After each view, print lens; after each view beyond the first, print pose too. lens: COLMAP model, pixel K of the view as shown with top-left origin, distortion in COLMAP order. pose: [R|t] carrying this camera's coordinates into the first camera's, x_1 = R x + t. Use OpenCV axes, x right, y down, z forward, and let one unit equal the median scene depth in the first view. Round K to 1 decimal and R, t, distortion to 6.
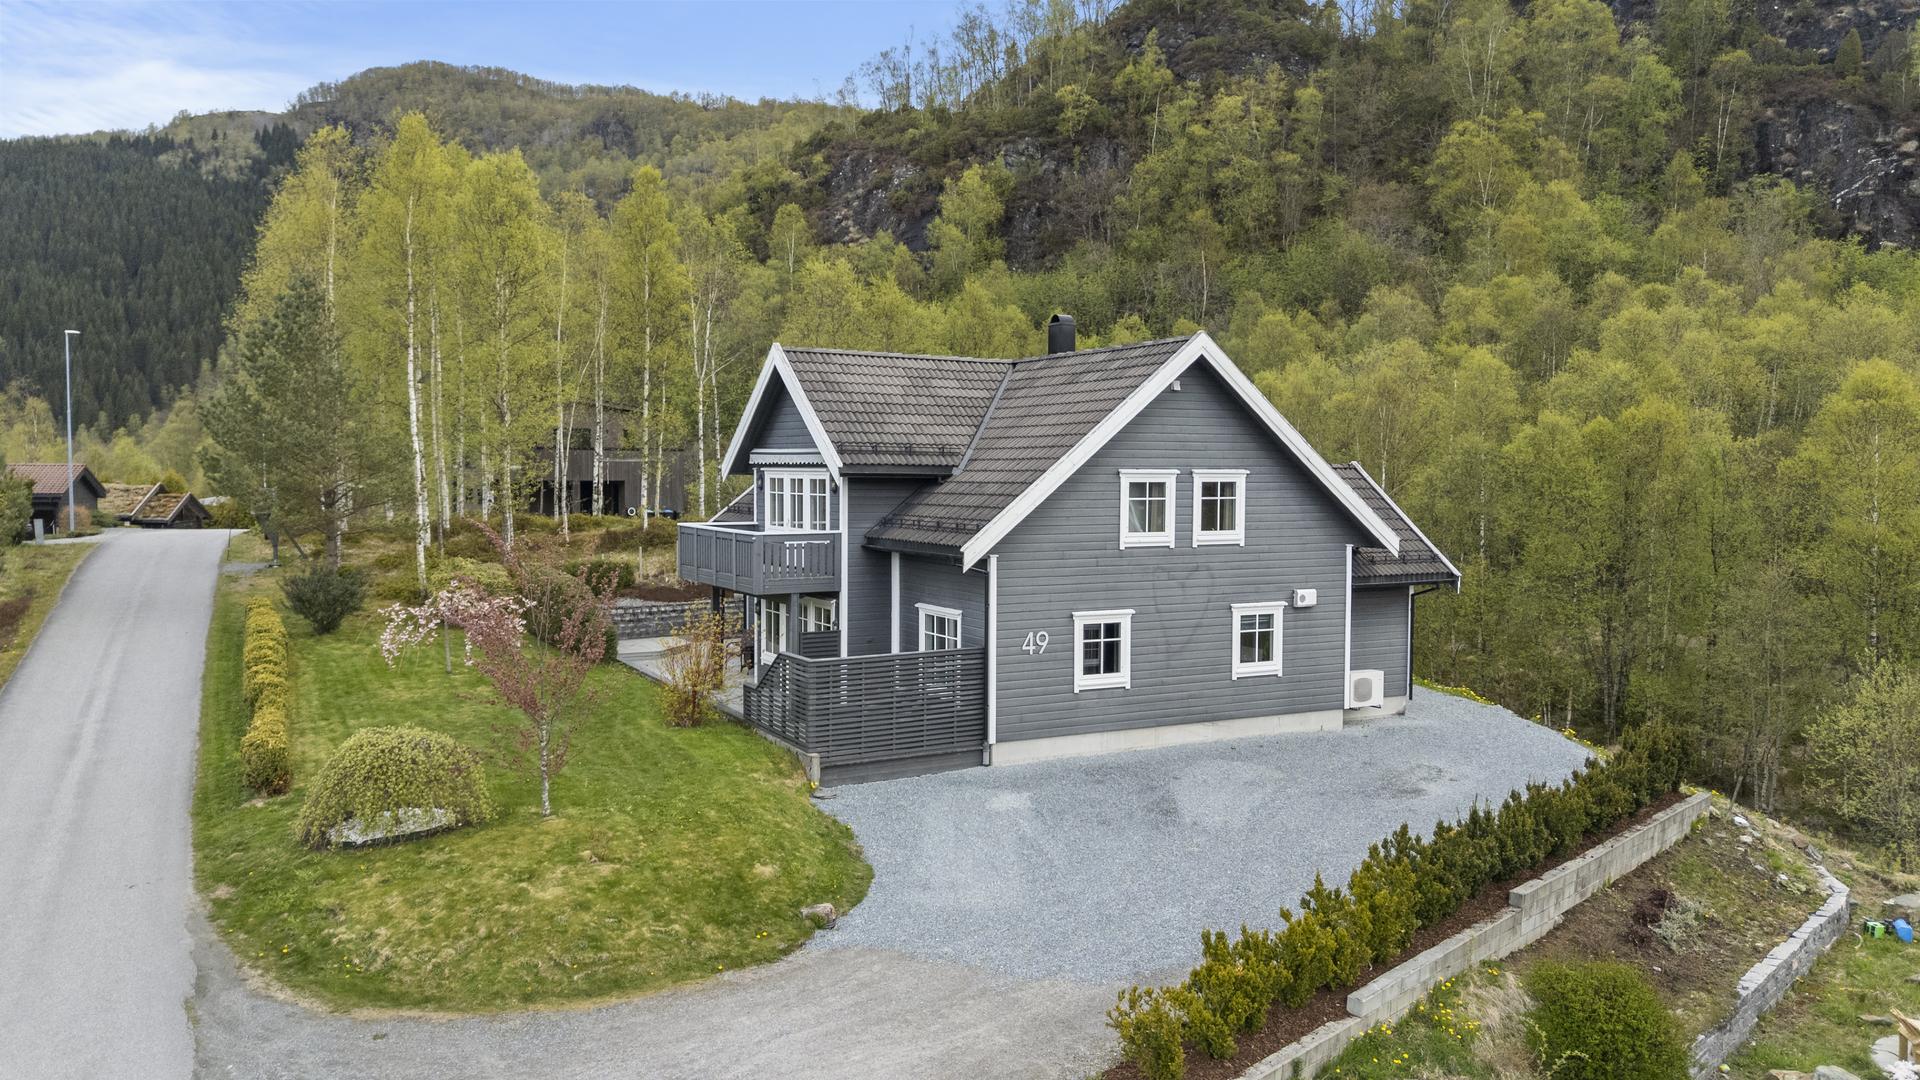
lens RADIAL K [[1348.6, 0, 960.0], [0, 1348.6, 540.0], [0, 0, 1]] dist [0.070220, -0.062393]
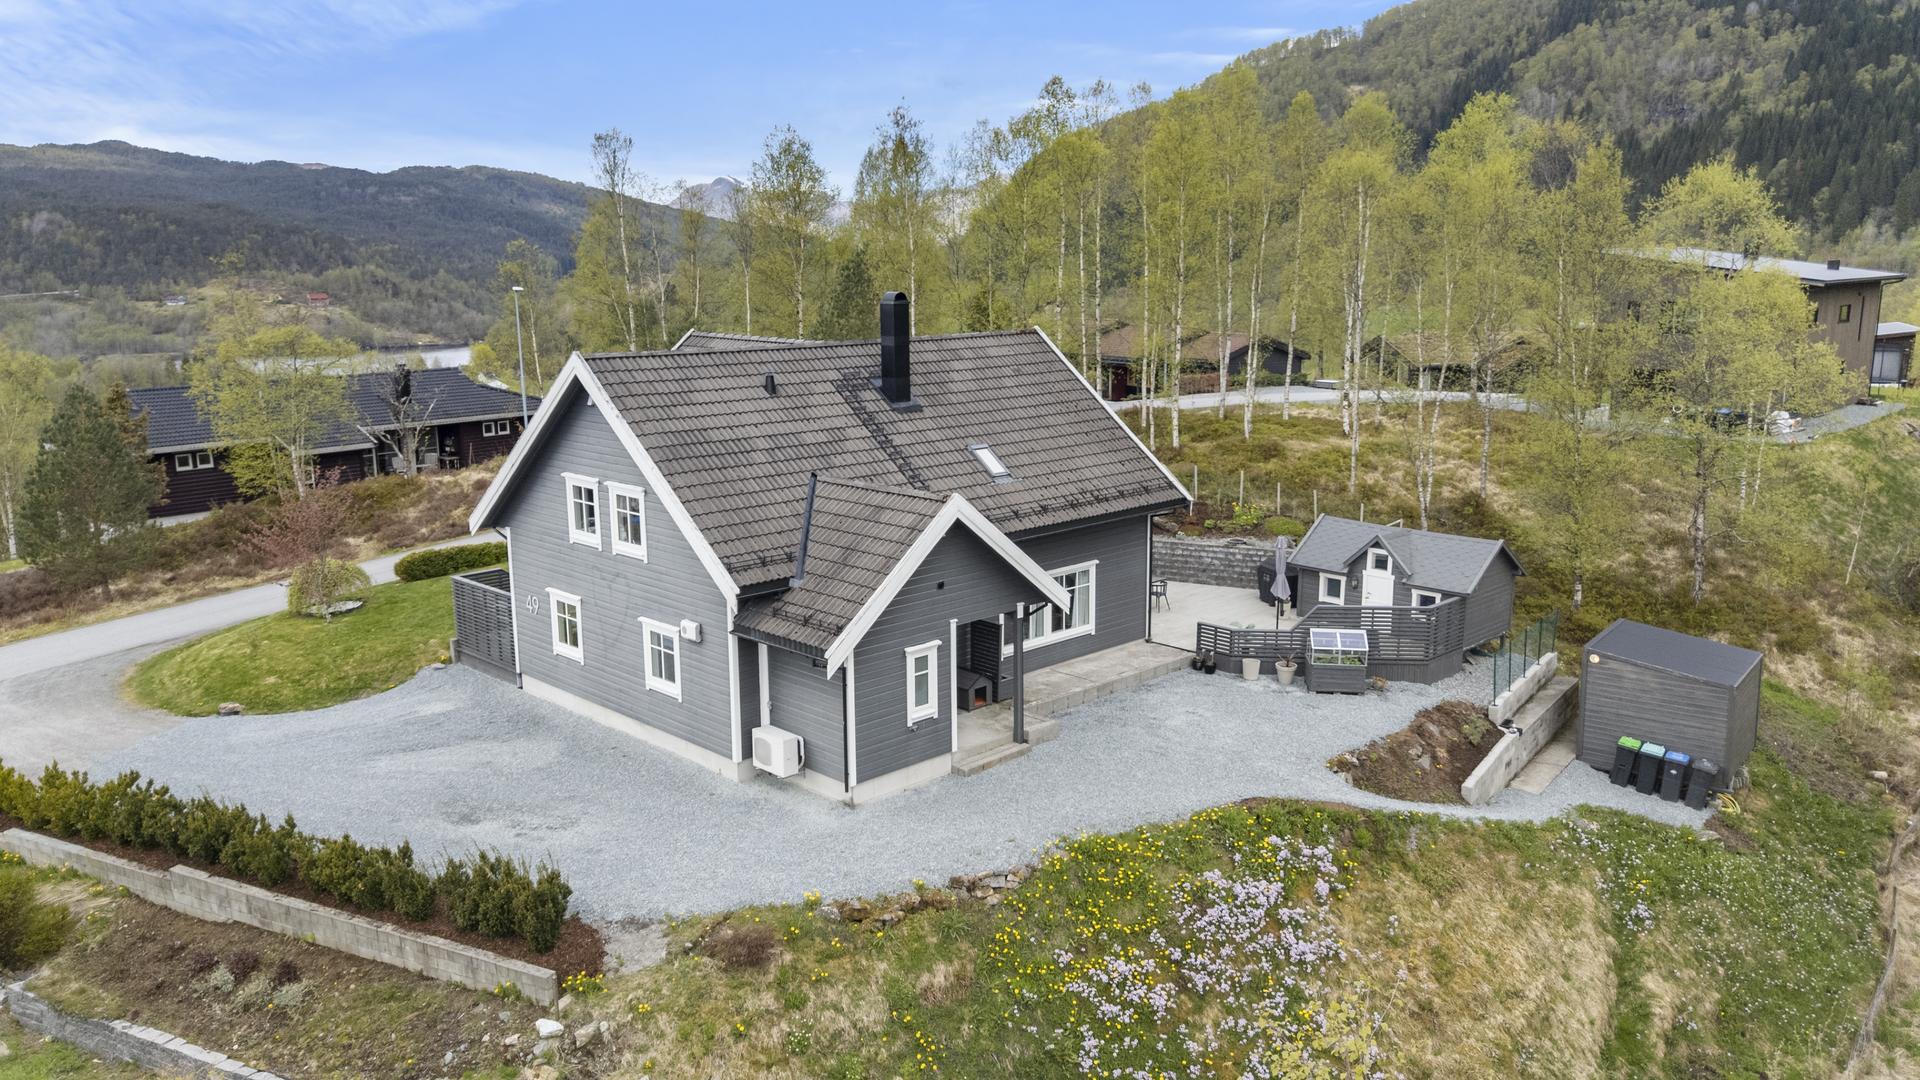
lens RADIAL K [[1348.6, 0, 960.0], [0, 1348.6, 540.0], [0, 0, 1]] dist [0.070220, -0.062393]
pose [[0.278830, 0.168628, -0.945420, 1.279028], [-0.039354, 0.985642, 0.164196, -0.194017], [0.959534, -0.008577, 0.281463, 0.986615]]
